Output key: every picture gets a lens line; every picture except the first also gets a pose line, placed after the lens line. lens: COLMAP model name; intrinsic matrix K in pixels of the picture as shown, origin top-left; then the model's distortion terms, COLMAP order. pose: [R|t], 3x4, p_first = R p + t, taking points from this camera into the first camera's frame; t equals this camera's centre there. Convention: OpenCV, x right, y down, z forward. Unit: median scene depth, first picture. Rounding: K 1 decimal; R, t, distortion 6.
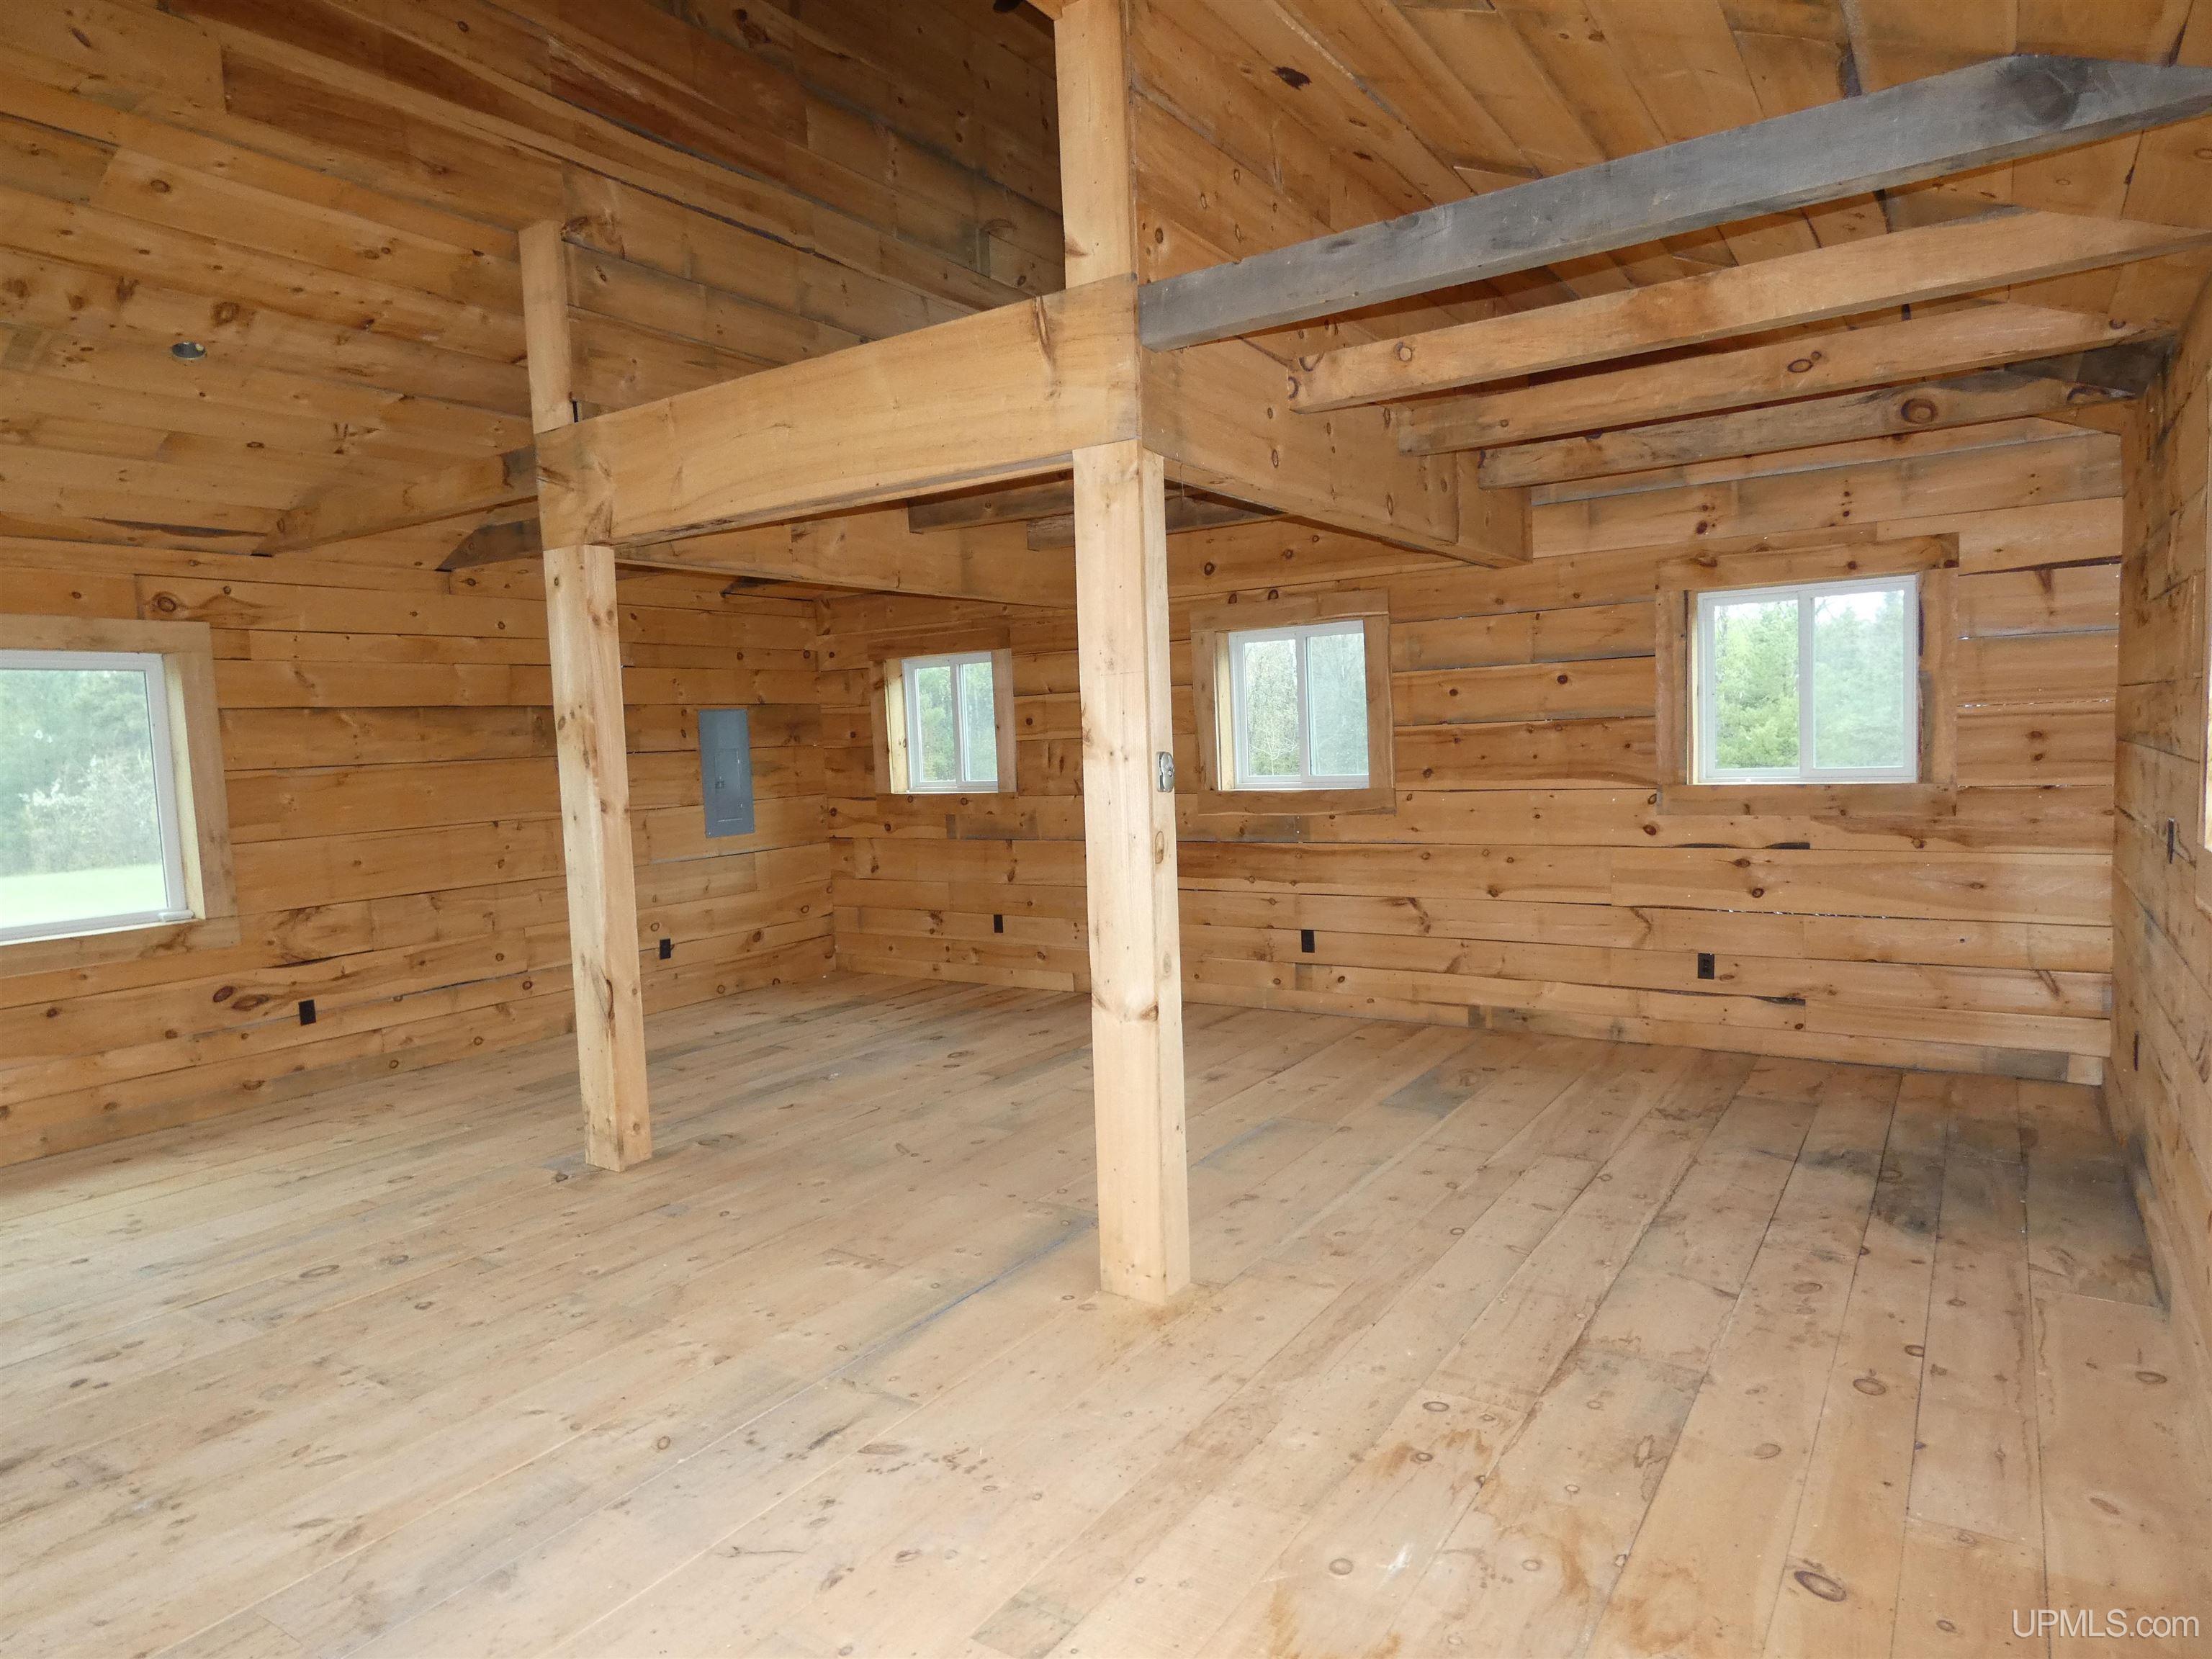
lens RADIAL K [[1345.3, 0, 1071.4], [0, 1345.3, 823.3], [0, 0, 1]] dist [0.017566, -0.000175]
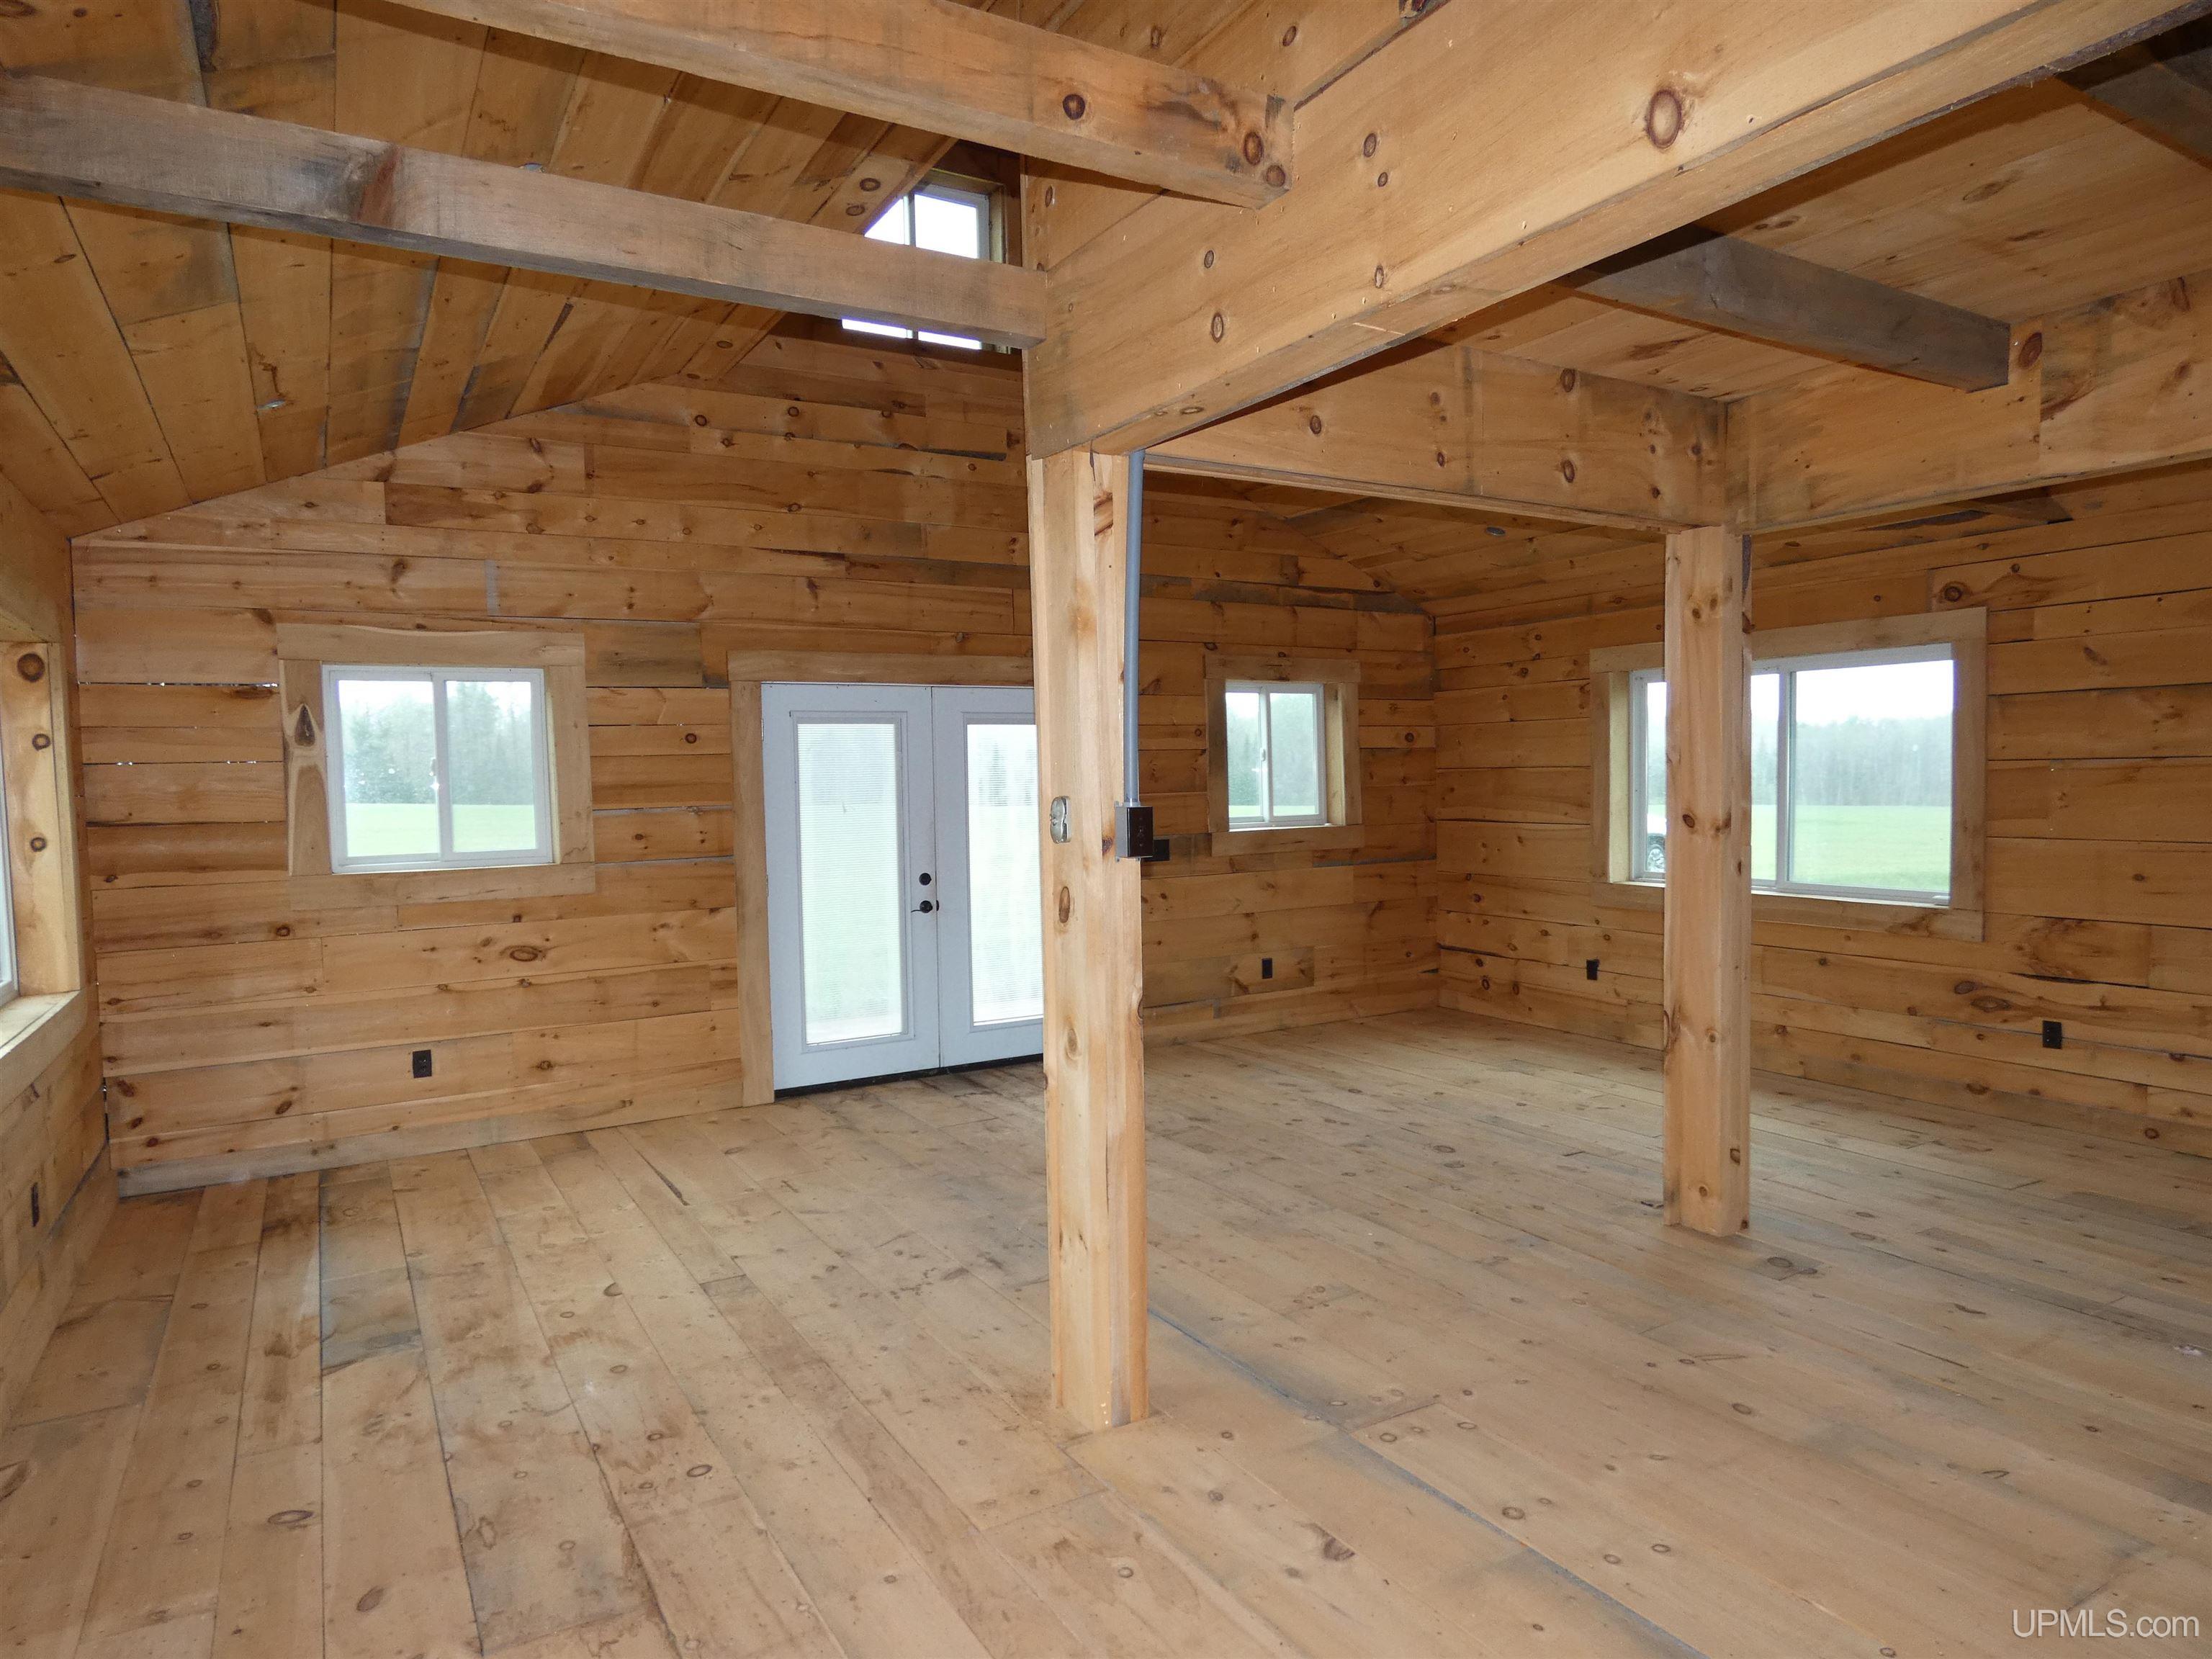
lens RADIAL K [[1350.6, 0, 1106.0], [0, 1350.6, 829.5], [0, 0, 1]] dist [-0.021451, -0.000843]
pose [[-0.418206, 0.081545, -0.904684, 0.502296], [-0.031006, 0.994100, 0.103938, -0.069390], [0.907823, 0.071518, -0.413211, 0.834322]]
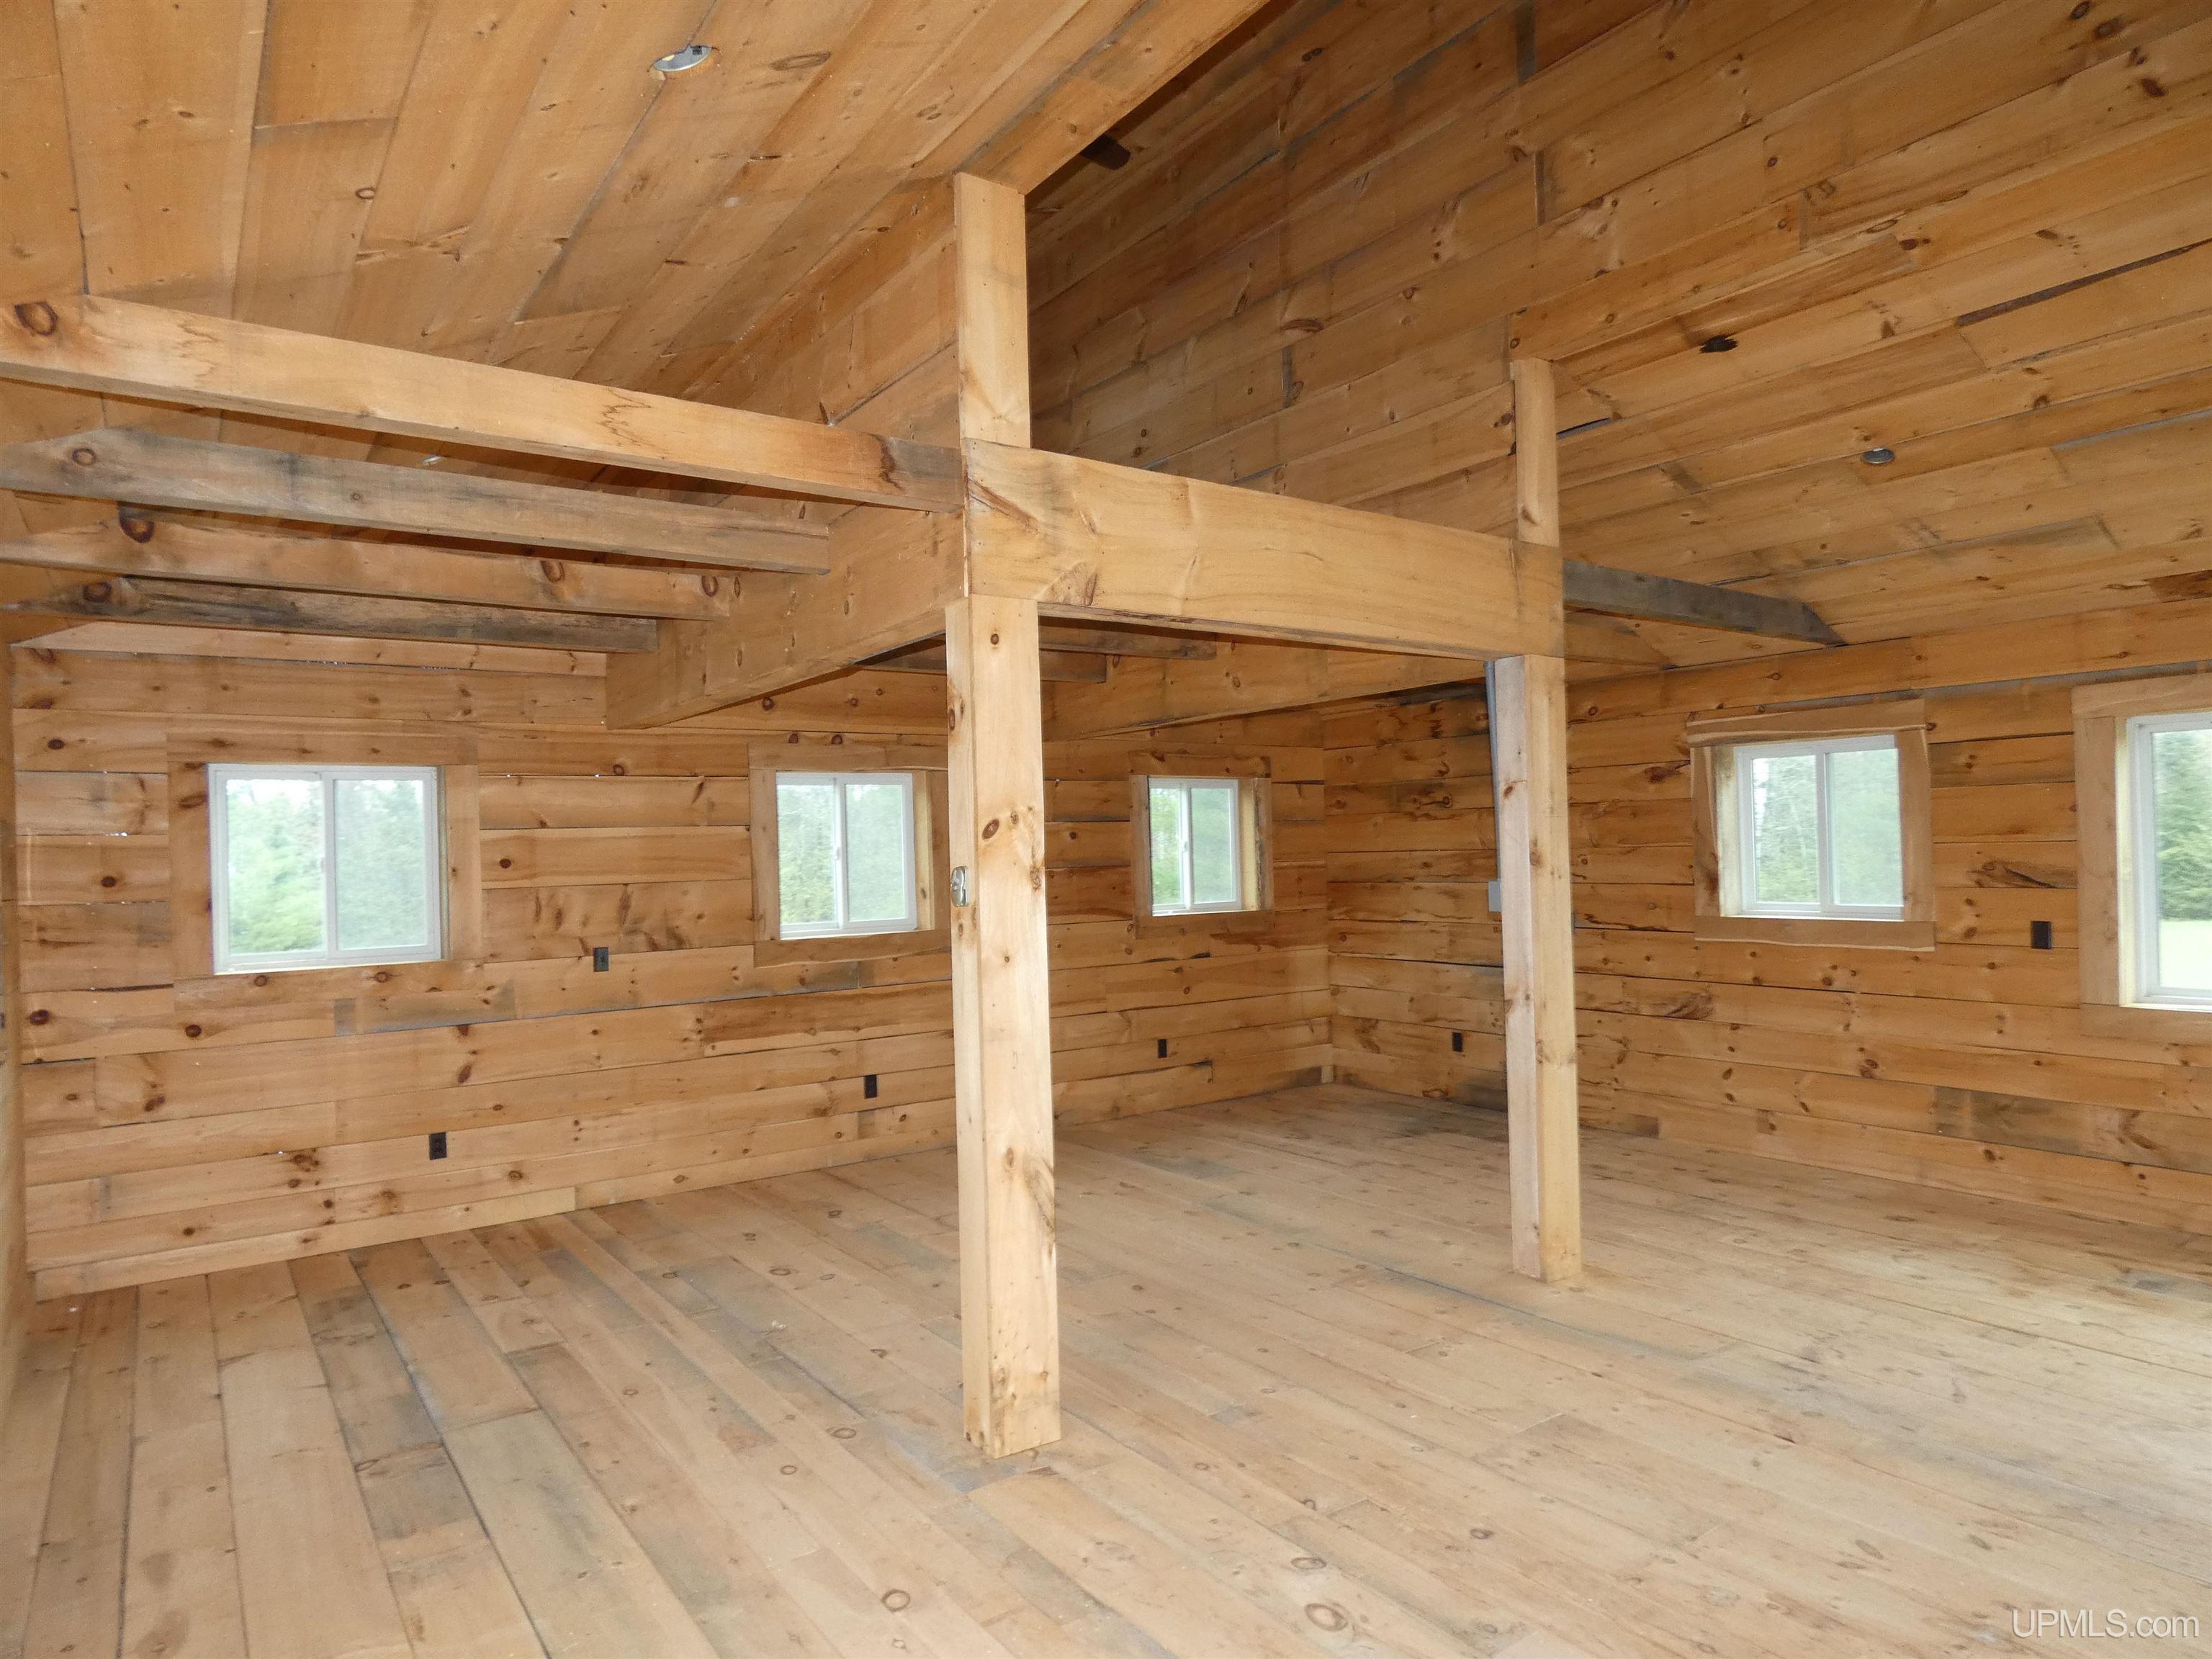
lens RADIAL K [[1346.5, 0, 1106.0], [0, 1346.5, 829.5], [0, 0, 1]] dist [0.039764, -0.065144]
pose [[0.347814, 0.050286, 0.936214, -0.848919], [0.078923, 0.993446, -0.082681, -0.006173], [-0.934236, 0.102646, 0.341566, 0.569267]]
